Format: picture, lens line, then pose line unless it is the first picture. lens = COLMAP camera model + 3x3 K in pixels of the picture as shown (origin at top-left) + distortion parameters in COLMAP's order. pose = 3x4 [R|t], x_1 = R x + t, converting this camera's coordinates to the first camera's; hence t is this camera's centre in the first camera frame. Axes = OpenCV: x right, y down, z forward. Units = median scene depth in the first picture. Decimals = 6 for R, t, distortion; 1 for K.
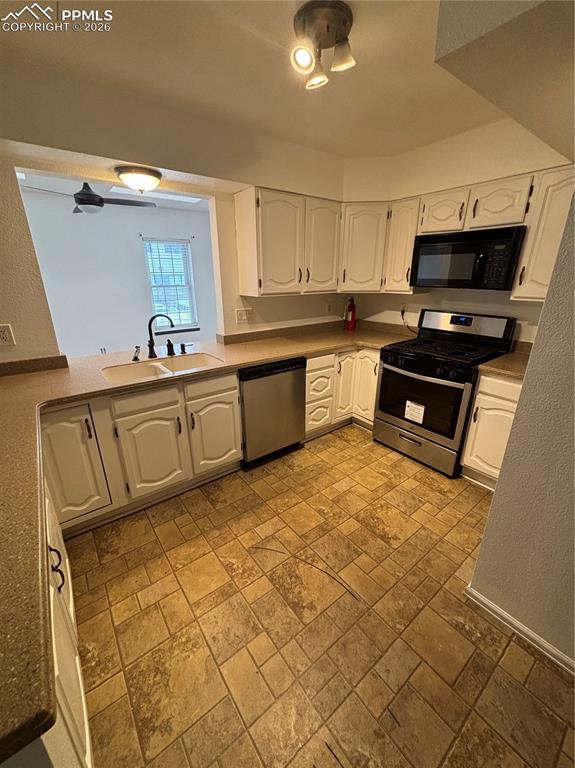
lens RADIAL K [[311.9, 0, 284.1], [0, 311.9, 382.2], [0, 0, 1]] dist [0.010976, -0.000241]
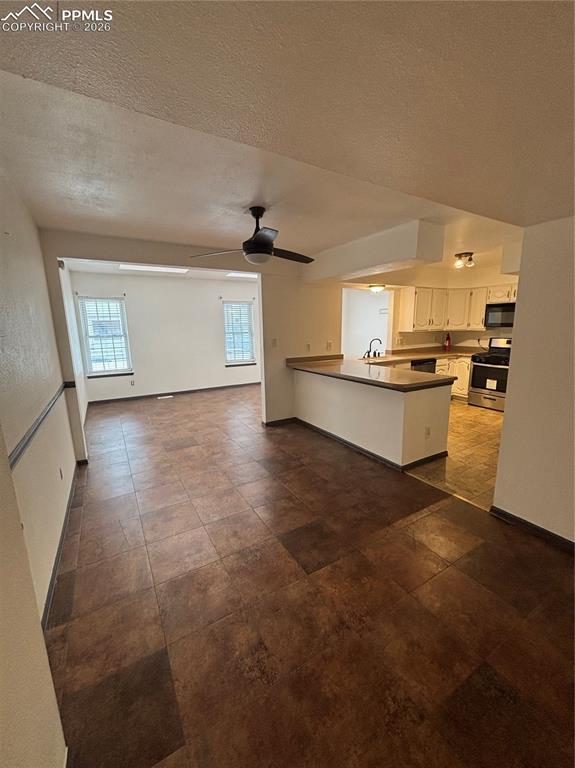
lens RADIAL K [[311.9, 0, 292.5], [0, 311.9, 382.8], [0, 0, 1]] dist [0.010976, -0.000241]
pose [[0.994578, 0.008003, -0.103687, -0.638453], [-0.022778, 0.989588, -0.142113, 0.382749], [0.101471, 0.143704, 0.984405, -1.111439]]
